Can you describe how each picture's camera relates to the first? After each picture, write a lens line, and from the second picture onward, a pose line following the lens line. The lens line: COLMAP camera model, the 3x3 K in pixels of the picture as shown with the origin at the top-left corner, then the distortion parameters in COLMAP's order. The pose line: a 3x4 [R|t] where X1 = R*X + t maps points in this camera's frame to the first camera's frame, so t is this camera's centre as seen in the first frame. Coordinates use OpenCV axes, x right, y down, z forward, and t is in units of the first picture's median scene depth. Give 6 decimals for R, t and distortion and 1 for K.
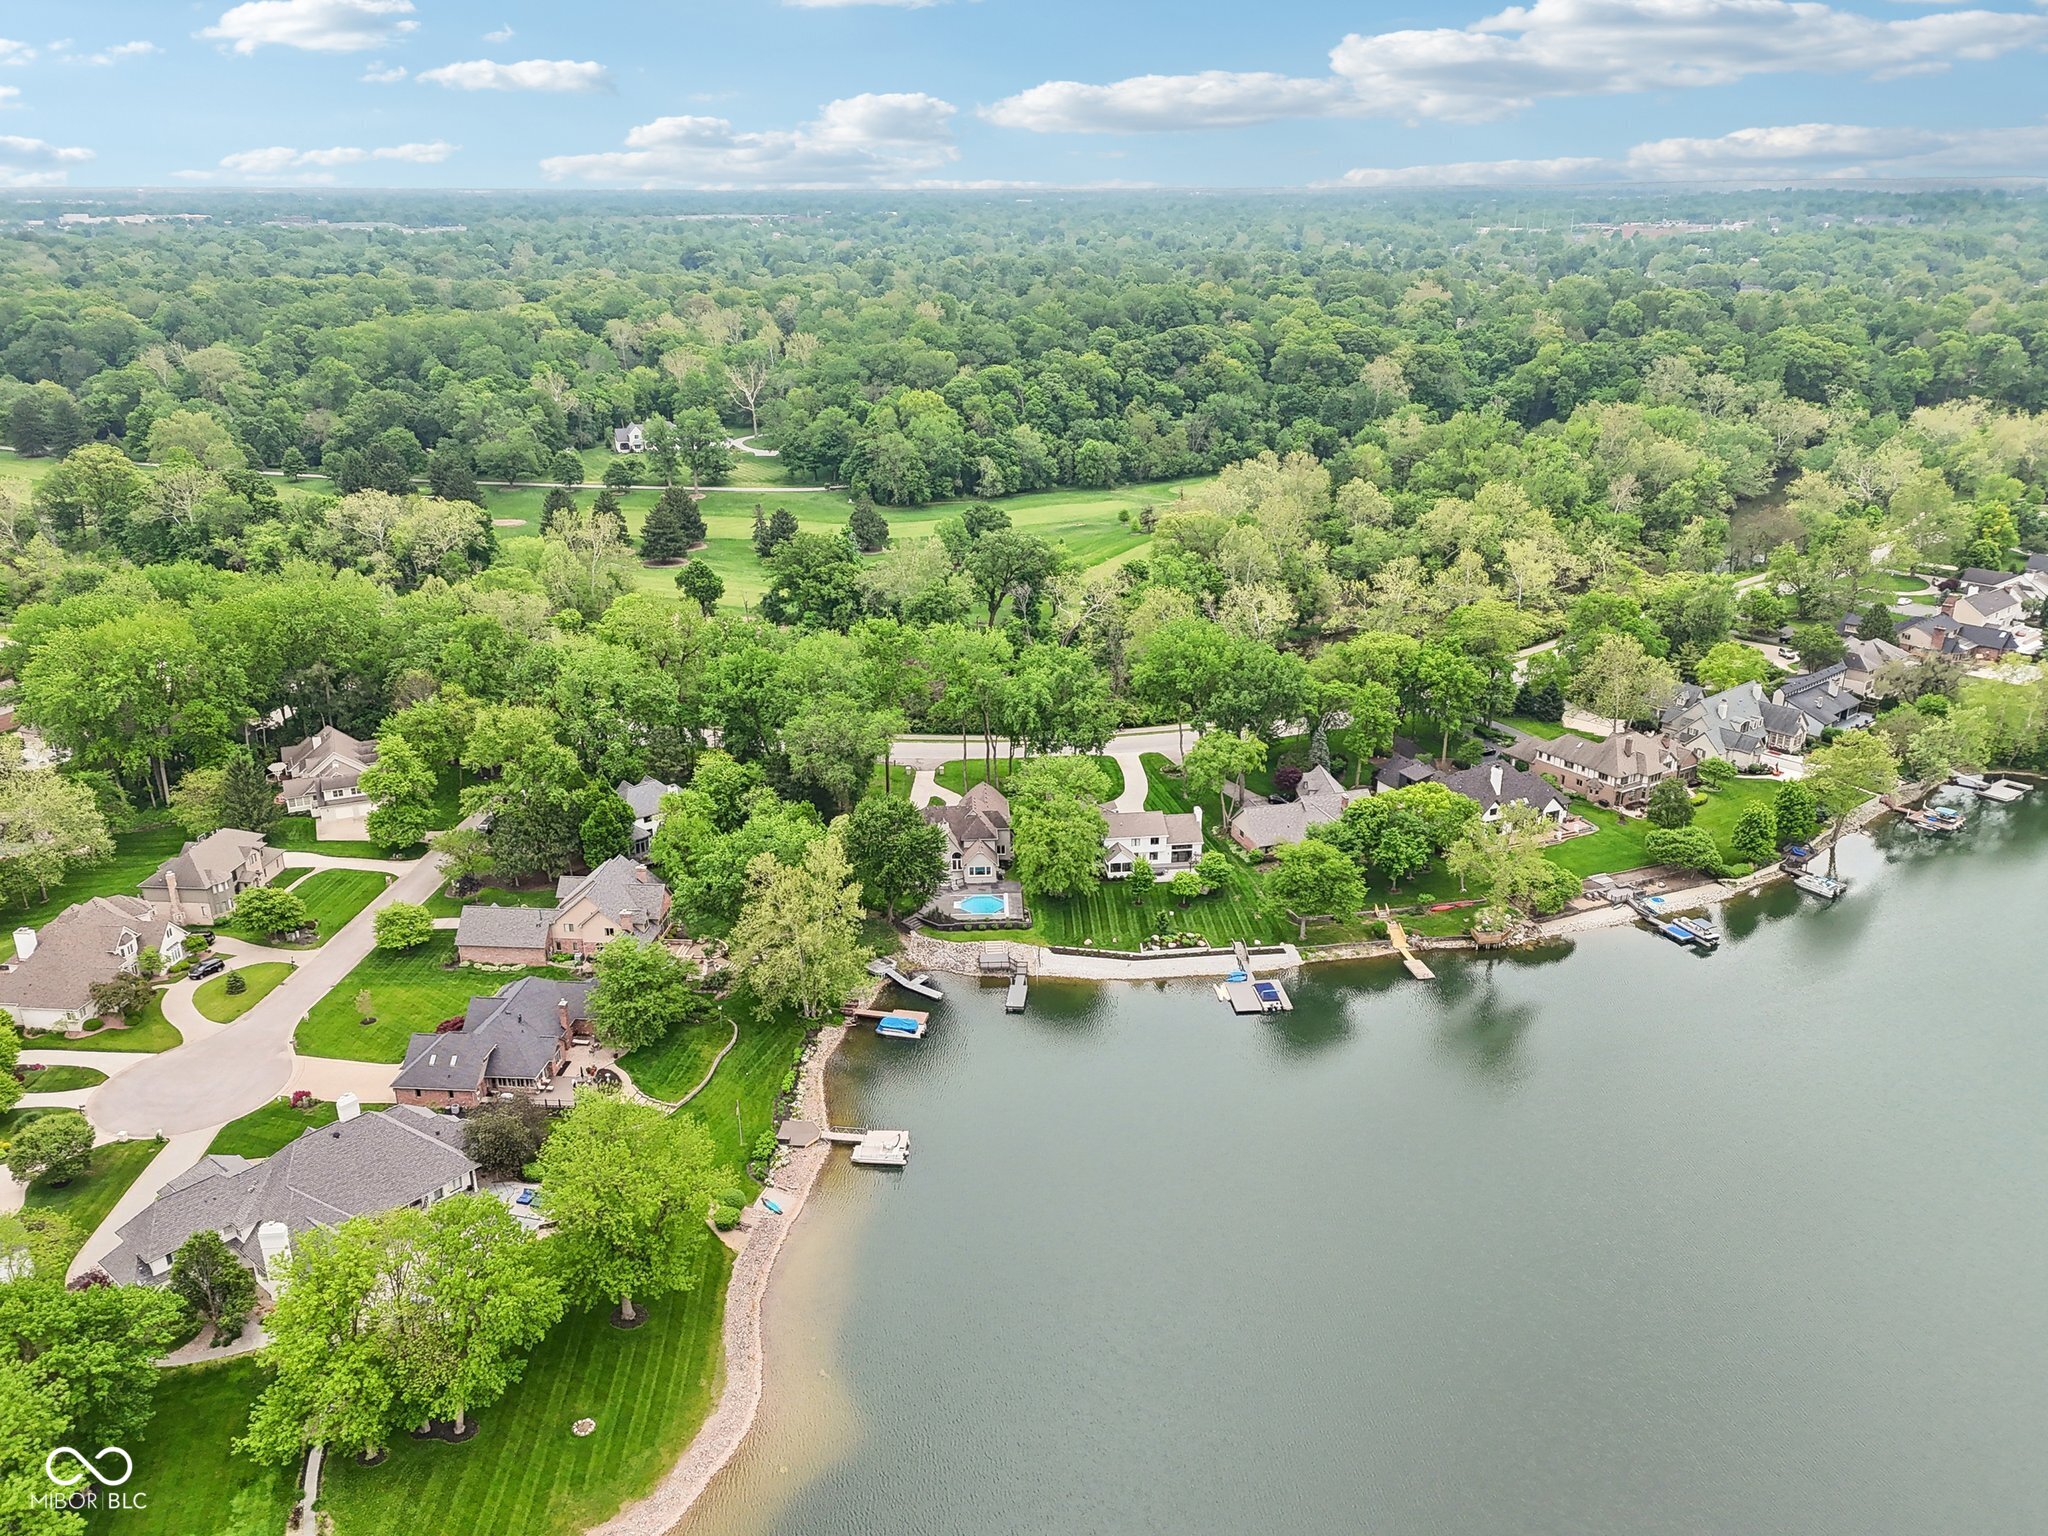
lens RADIAL K [[1511.4, 0, 1024.0], [0, 1511.4, 768.0], [0, 0, 1]] dist [0.090833, -0.081681]
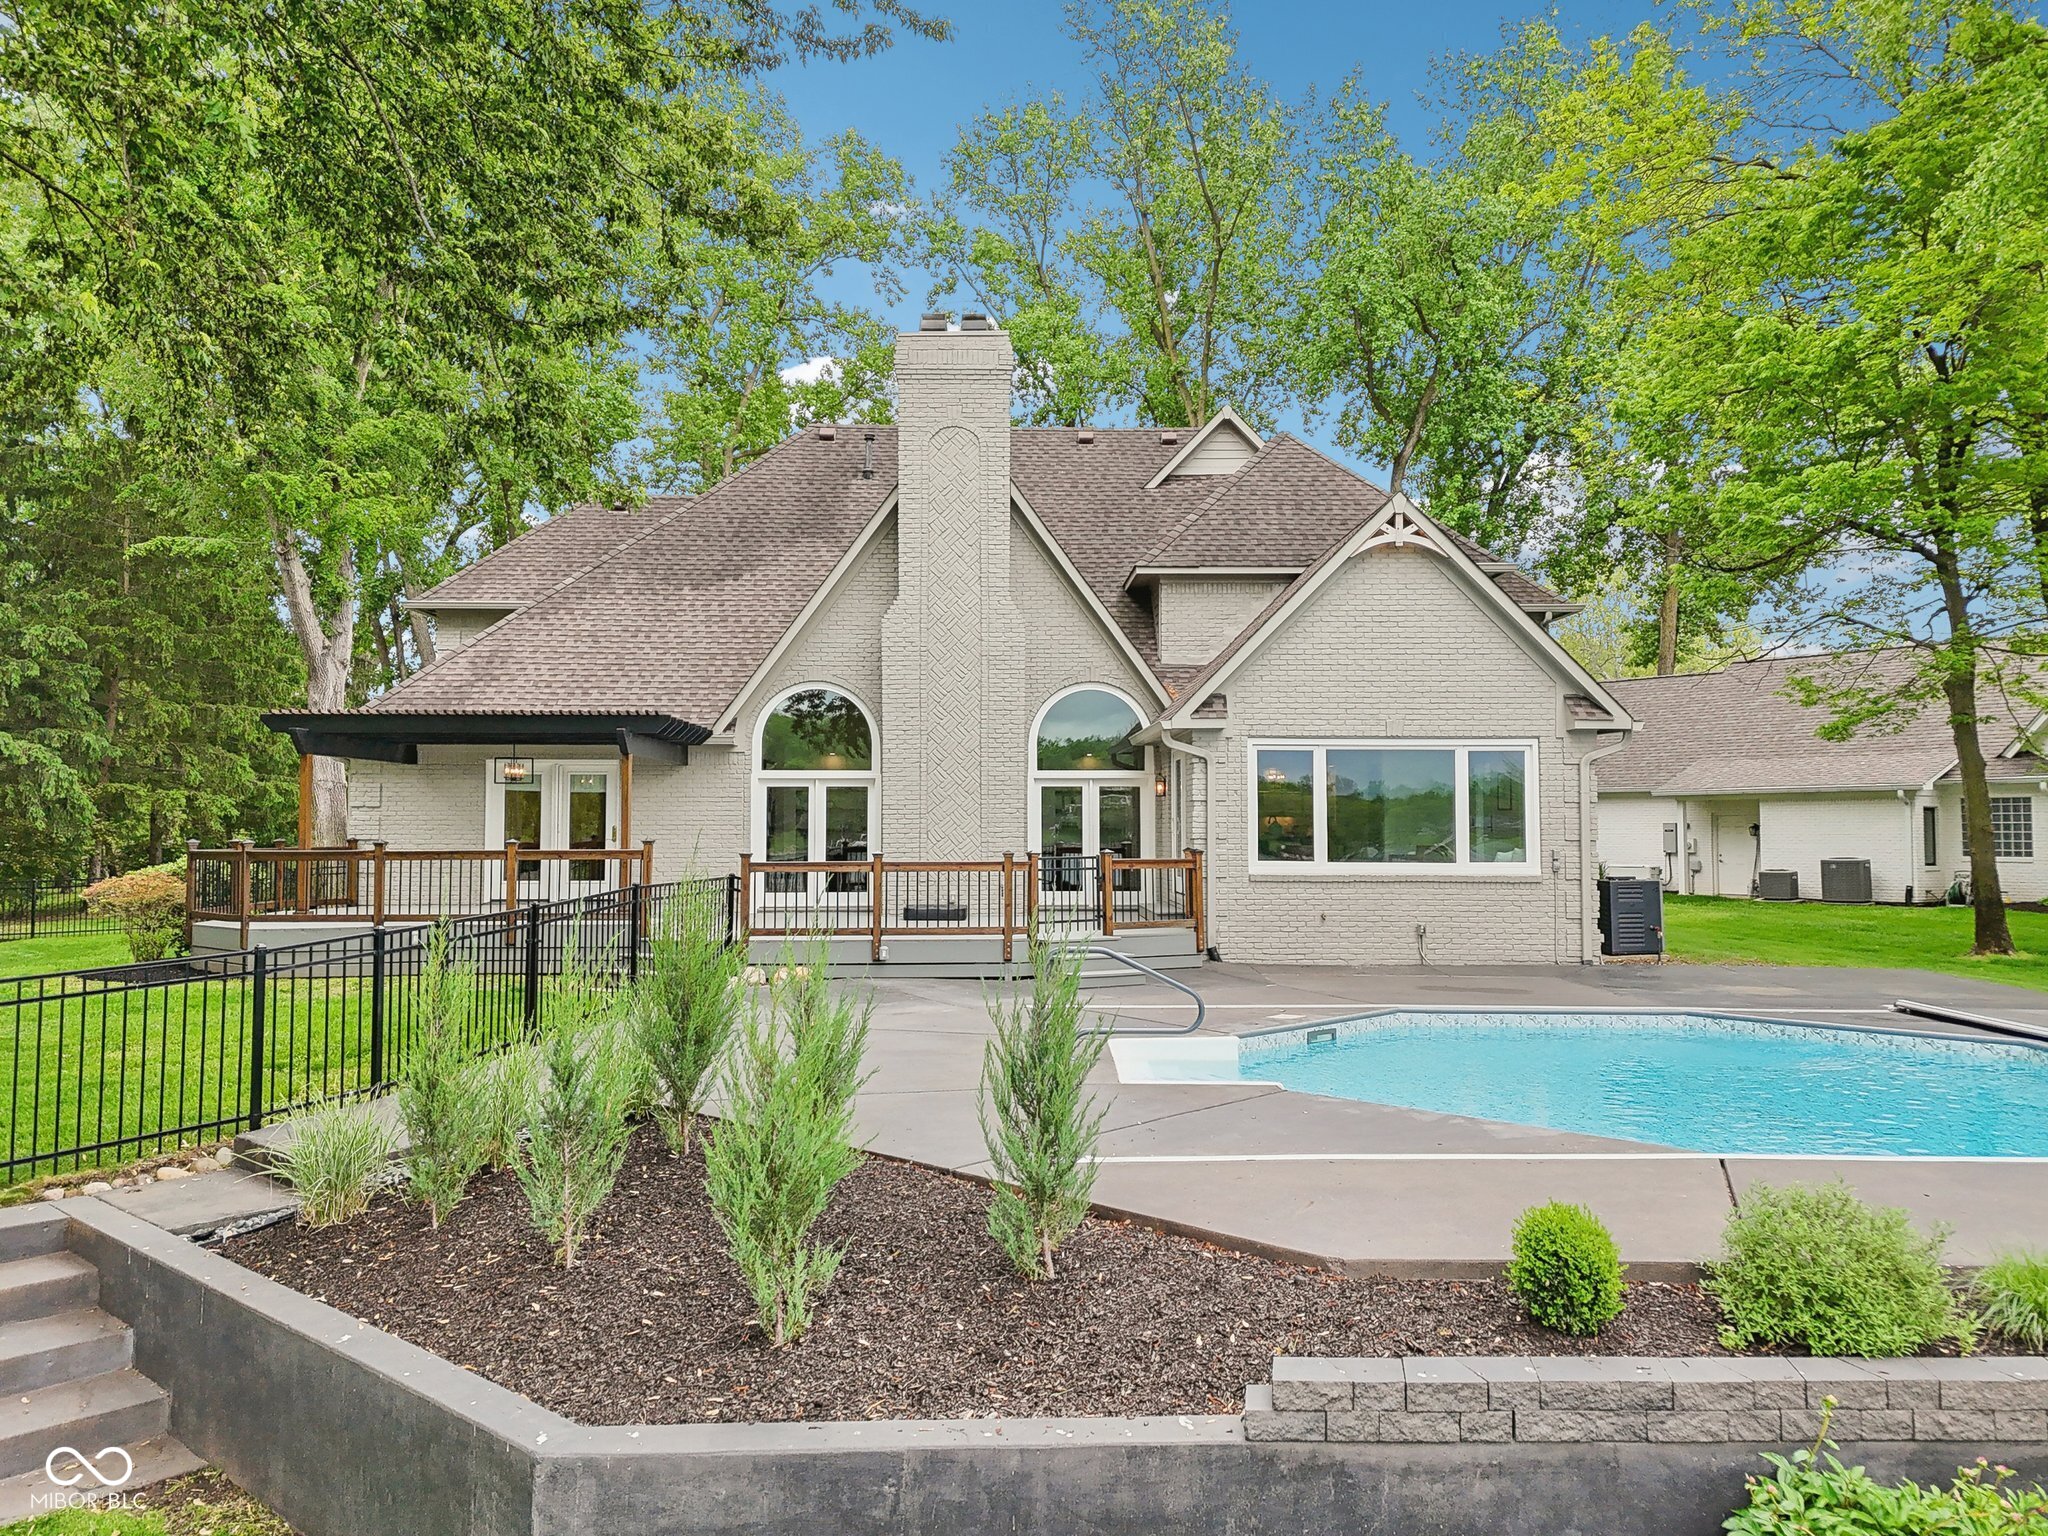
lens RADIAL K [[1511.4, 0, 1024.0], [0, 1511.4, 768.0], [0, 0, 1]] dist [0.090833, -0.081681]
pose [[0.999580, 0.008160, -0.027789, -0.030882], [-0.018199, 0.923367, -0.383487, 0.065047], [0.022530, 0.383832, 0.923128, 0.616059]]
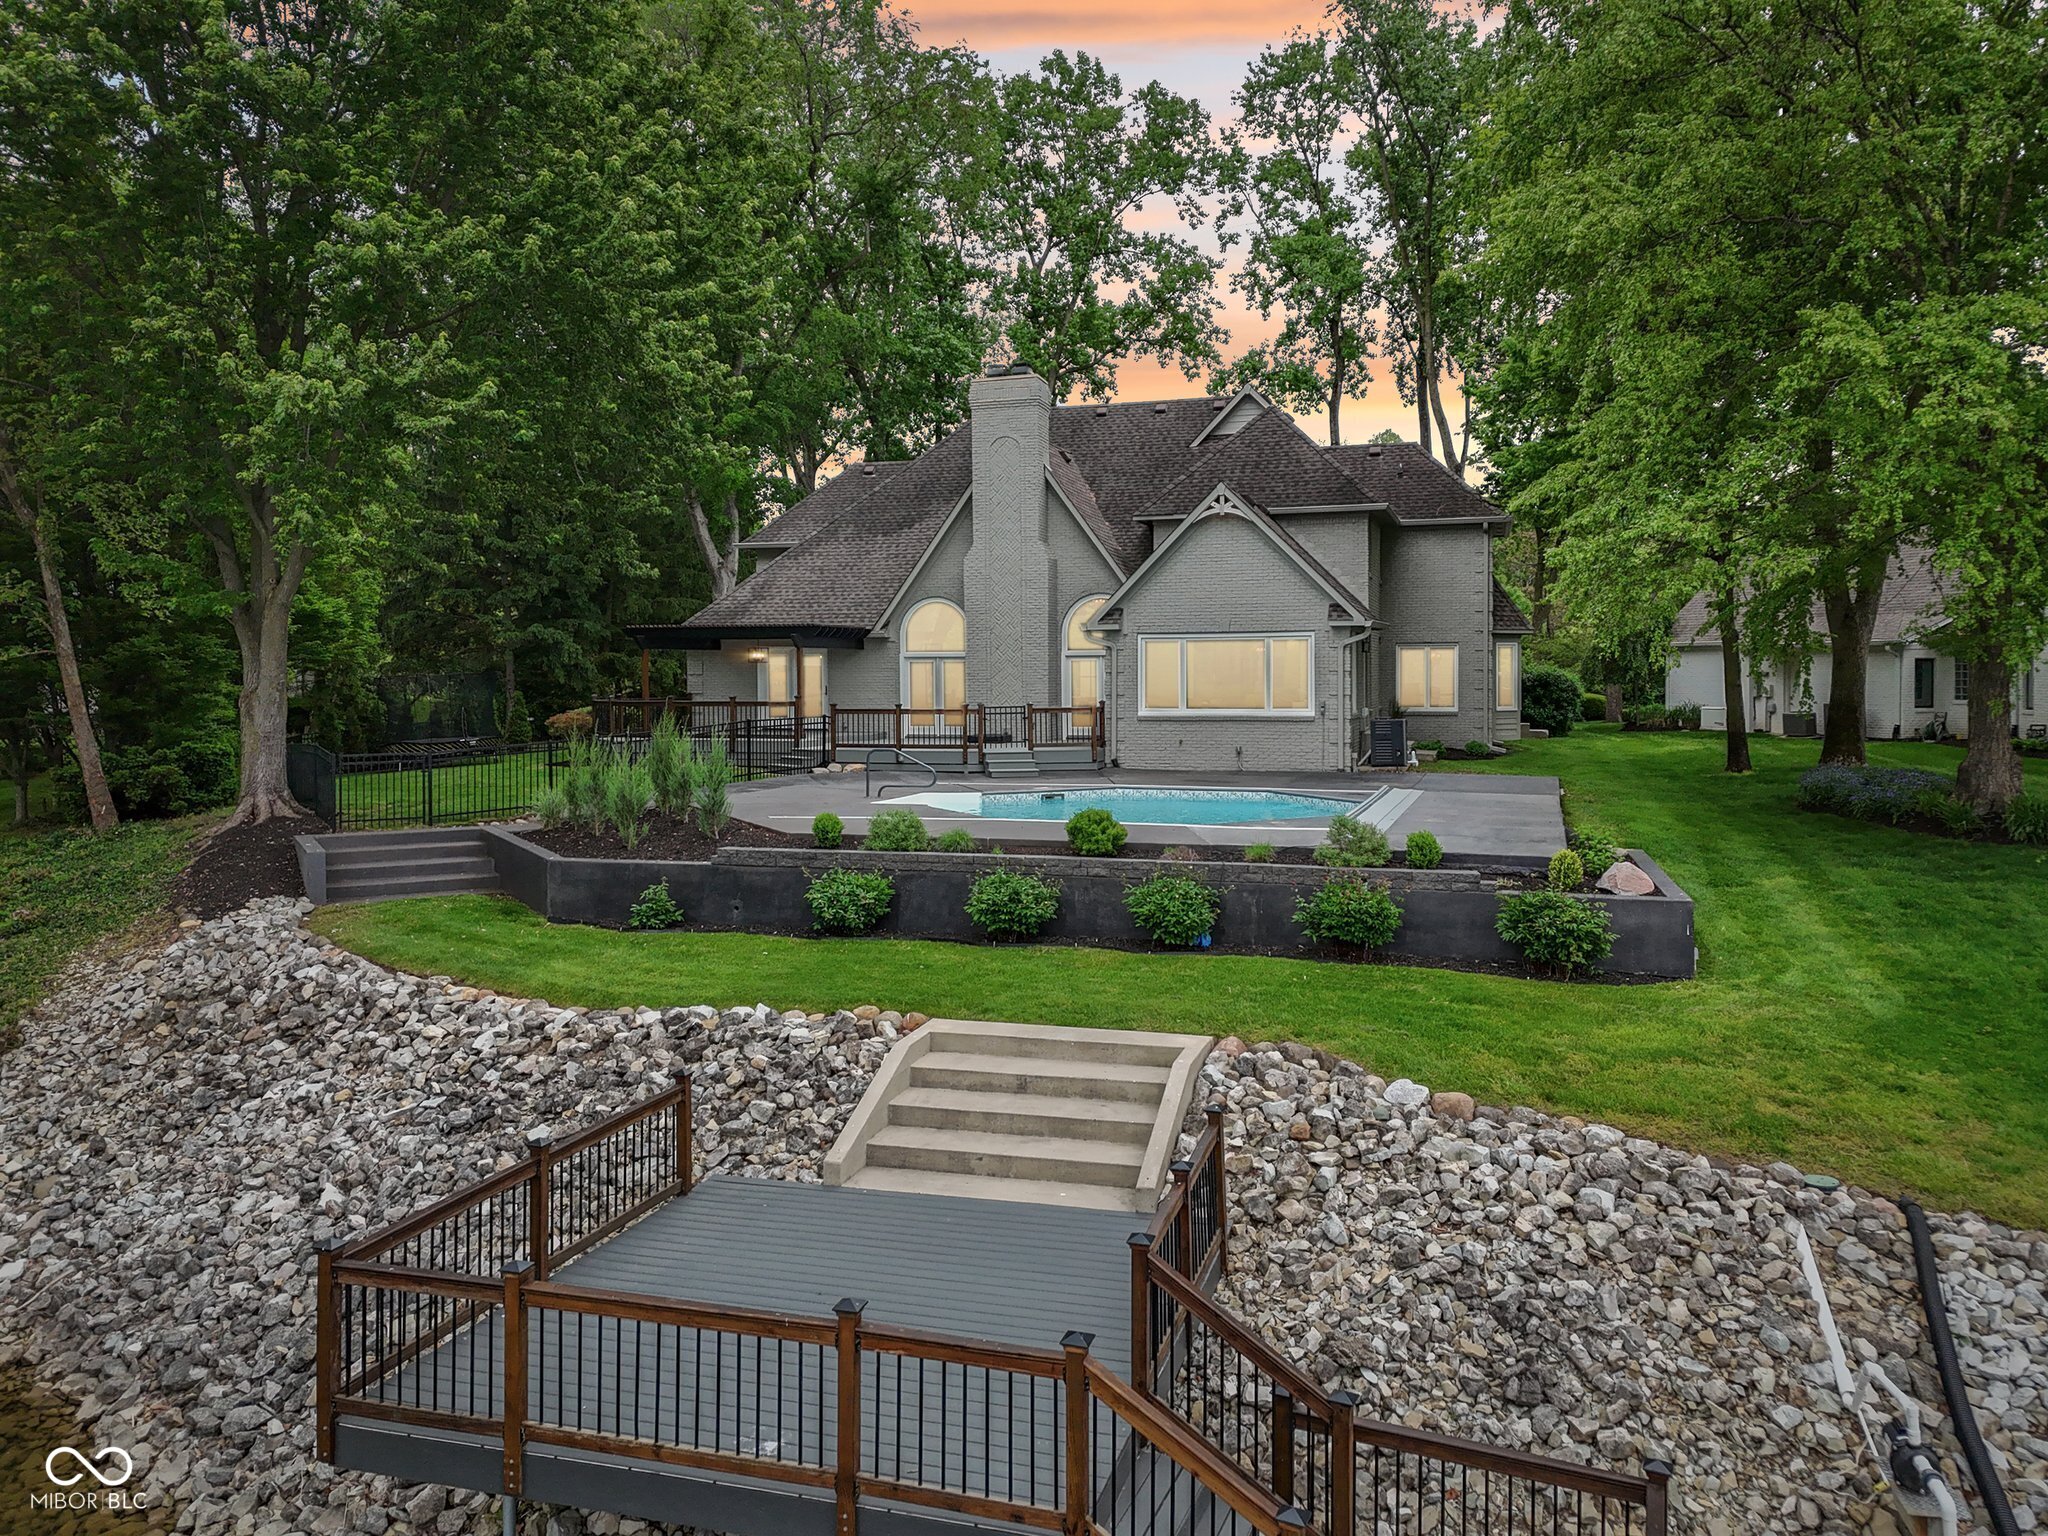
lens RADIAL K [[1549.6, 0, 1024.7], [0, 1549.6, 702.0], [0, 0, 1]] dist [0.073658, -0.074168]
pose [[0.939171, 0.010831, -0.343278, 0.000423], [-0.121534, 0.945312, -0.302678, 0.075411], [0.321227, 0.325987, 0.889127, 0.583846]]
